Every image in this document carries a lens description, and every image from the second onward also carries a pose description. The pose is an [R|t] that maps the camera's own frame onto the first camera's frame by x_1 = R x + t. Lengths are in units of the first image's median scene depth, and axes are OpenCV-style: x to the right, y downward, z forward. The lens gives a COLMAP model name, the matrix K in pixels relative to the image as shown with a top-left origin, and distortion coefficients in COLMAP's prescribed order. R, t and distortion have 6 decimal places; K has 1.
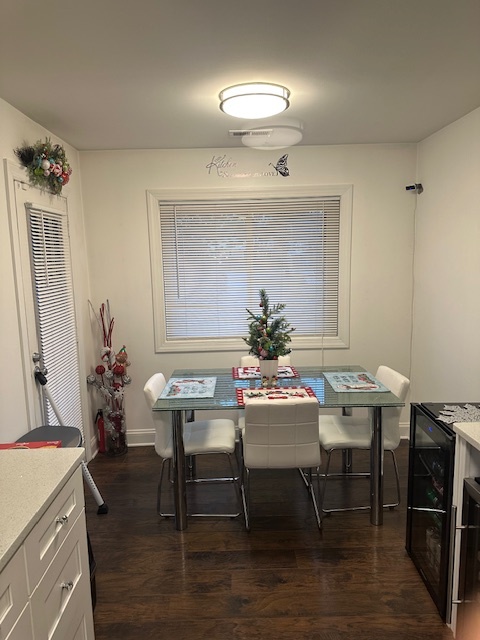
lens RADIAL K [[451.9, 0, 239.9], [0, 451.9, 320.6], [0, 0, 1]] dist [0.021739, -0.030977]
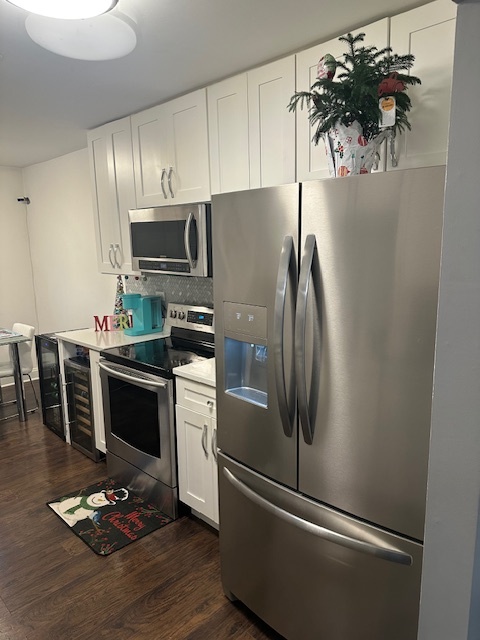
lens RADIAL K [[451.9, 0, 240.1], [0, 451.9, 319.5], [0, 0, 1]] dist [0.021739, -0.030977]
pose [[0.712497, -0.110509, 0.692918, -0.207263], [0.097449, 0.993534, 0.058251, 0.077665], [-0.694875, 0.026020, 0.718660, -0.635844]]
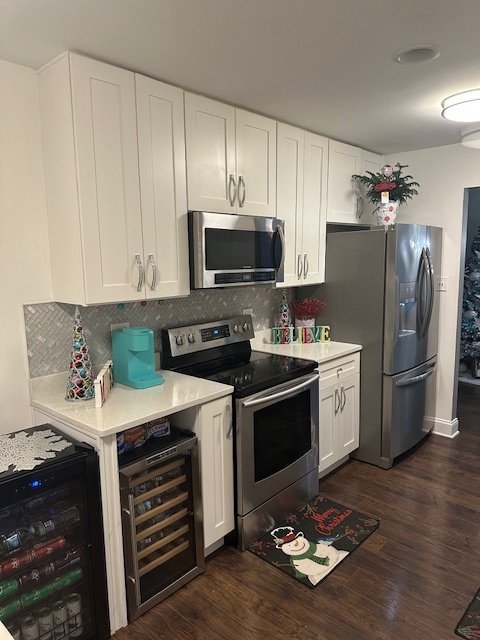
lens RADIAL K [[451.9, 0, 241.9], [0, 451.9, 320.1], [0, 0, 1]] dist [0.021739, -0.030977]
pose [[-0.727114, -0.065958, 0.683341, -0.273915], [0.126335, 0.965519, 0.227623, -0.142375], [-0.674792, 0.251838, -0.693710, 0.989159]]
